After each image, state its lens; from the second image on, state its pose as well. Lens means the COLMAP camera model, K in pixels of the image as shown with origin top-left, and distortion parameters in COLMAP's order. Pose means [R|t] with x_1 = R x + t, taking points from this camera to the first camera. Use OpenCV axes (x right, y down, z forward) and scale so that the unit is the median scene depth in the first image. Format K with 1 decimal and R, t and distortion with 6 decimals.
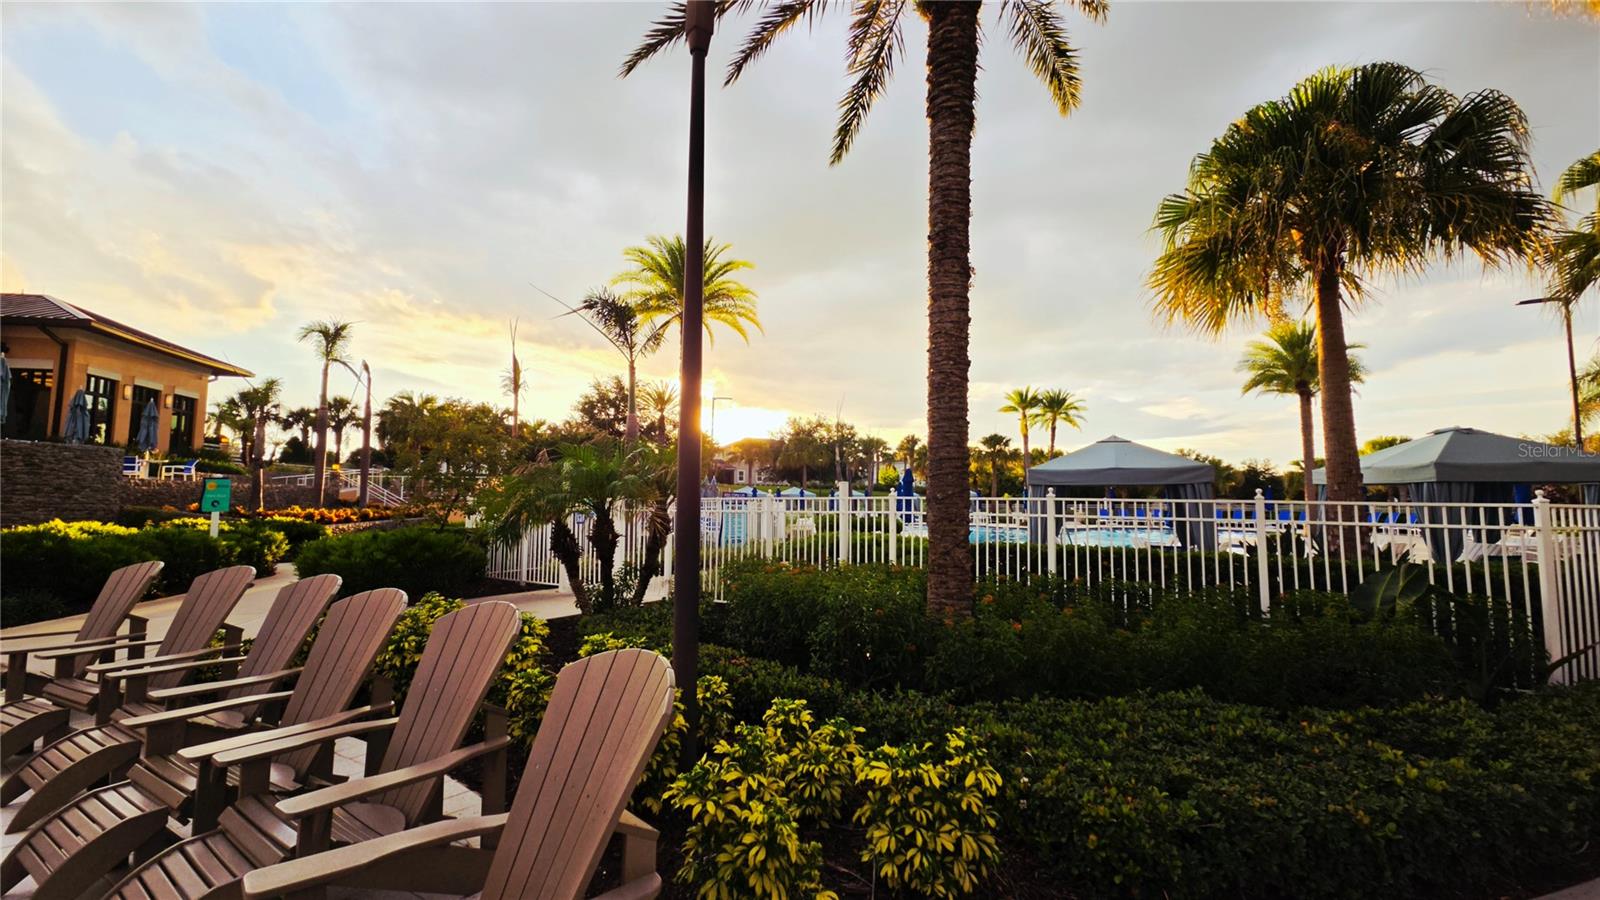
lens RADIAL K [[646.3, 0, 803.3], [0, 646.3, 446.6], [0, 0, 1]] dist [0.009374, -0.007049]
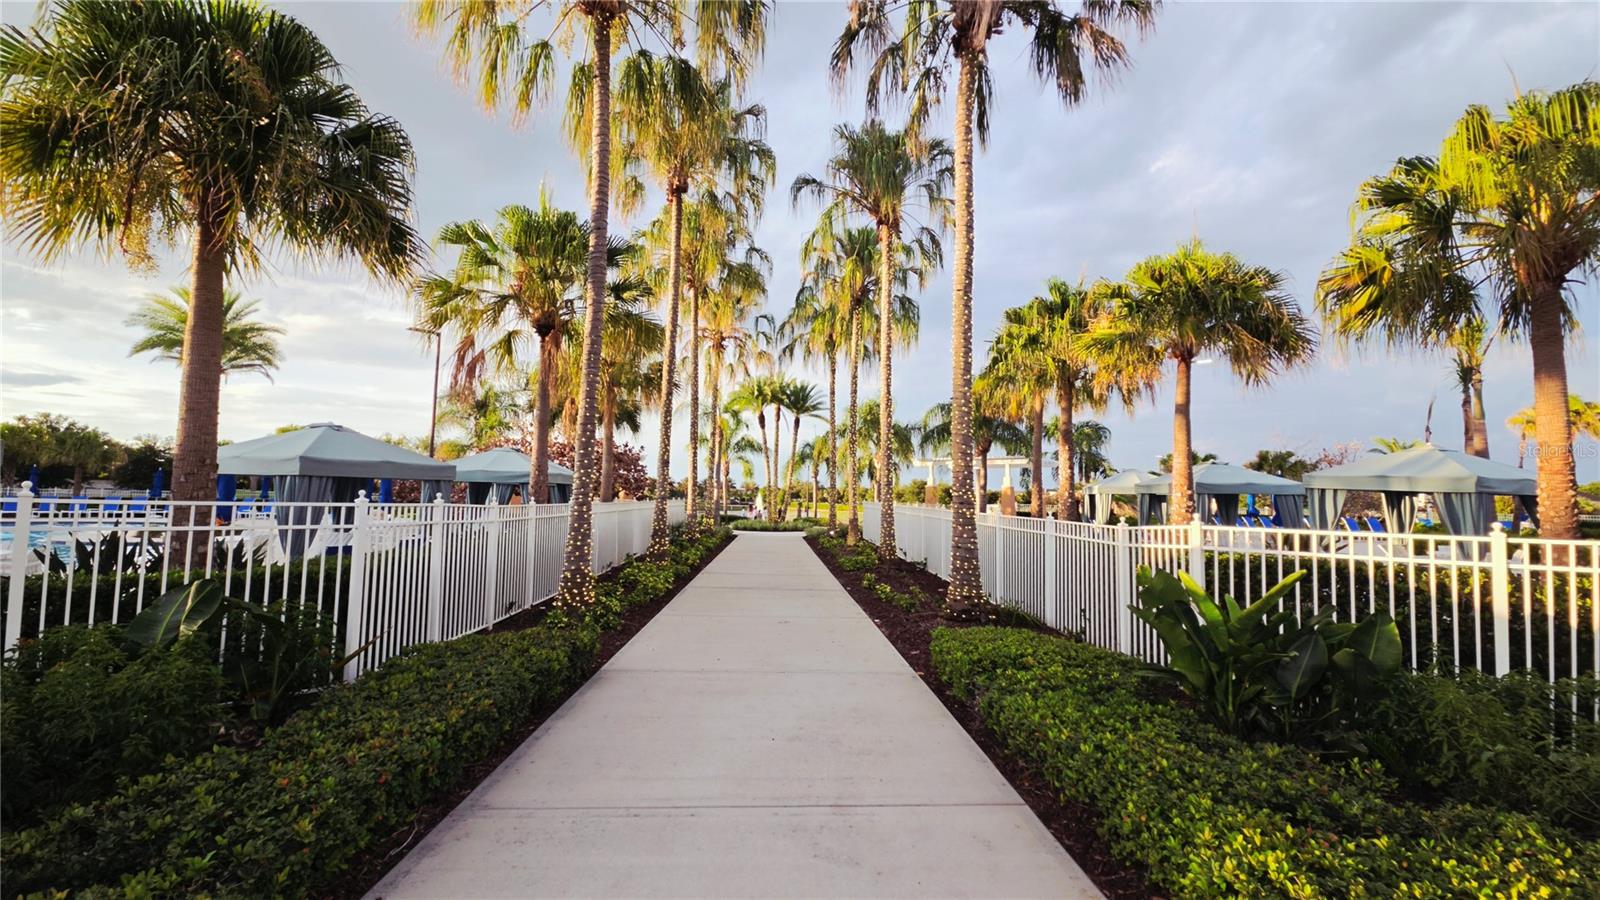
lens RADIAL K [[646.3, 0, 803.3], [0, 646.3, 446.6], [0, 0, 1]] dist [0.009374, -0.007049]
pose [[0.179960, 0.070042, 0.981177, 0.141591], [-0.094540, 0.994076, -0.053623, -0.008702], [-0.979120, -0.083110, 0.185516, 0.066994]]
